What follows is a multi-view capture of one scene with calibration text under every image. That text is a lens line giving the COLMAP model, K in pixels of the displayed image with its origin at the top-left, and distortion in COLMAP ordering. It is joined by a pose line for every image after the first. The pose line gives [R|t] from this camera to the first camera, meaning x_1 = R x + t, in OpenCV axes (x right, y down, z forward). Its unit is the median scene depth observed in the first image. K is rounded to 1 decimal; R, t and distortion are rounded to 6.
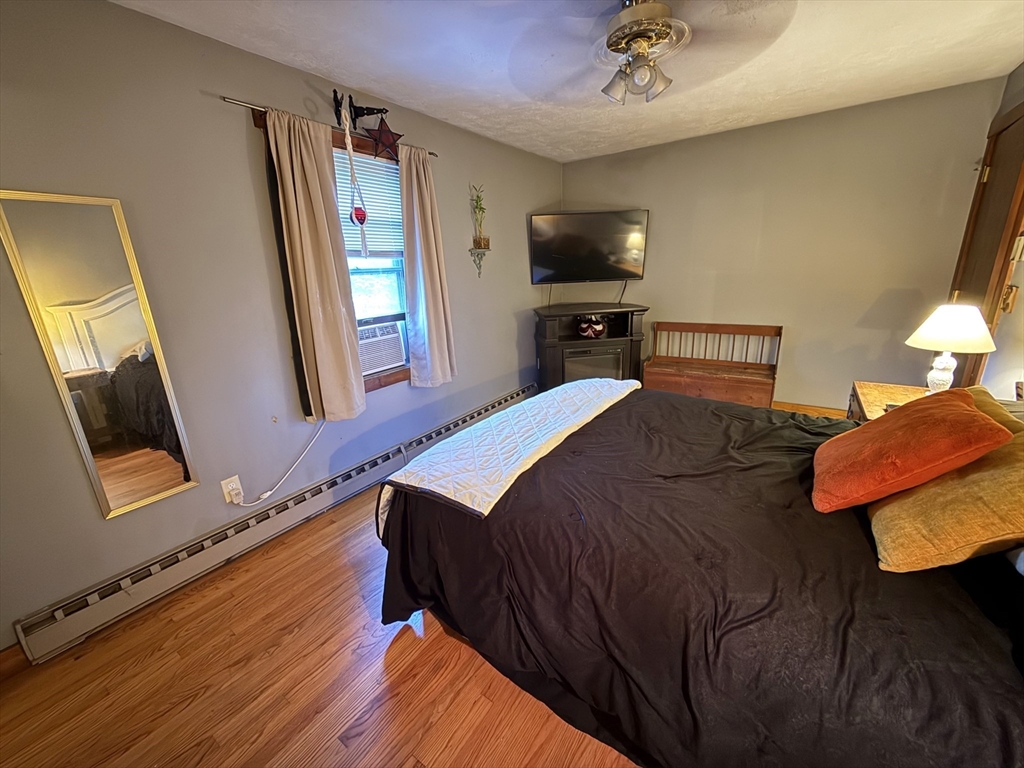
lens RADIAL K [[408.2, 0, 514.4], [0, 408.2, 389.6], [0, 0, 1]] dist [-0.002046, -0.000382]
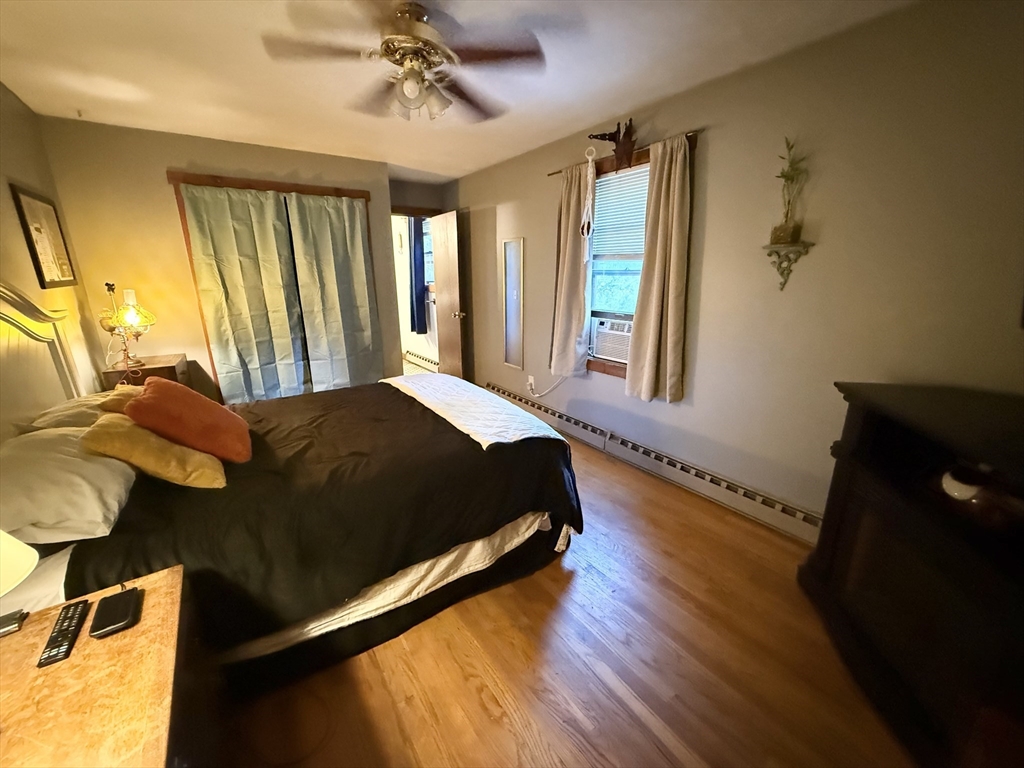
lens RADIAL K [[408.2, 0, 514.1], [0, 408.2, 380.1], [0, 0, 1]] dist [-0.002046, -0.000382]
pose [[-0.339890, 0.292038, -0.893974, 0.652240], [-0.248115, 0.889044, 0.384761, -0.301313], [0.907146, 0.352584, -0.229718, 0.855558]]
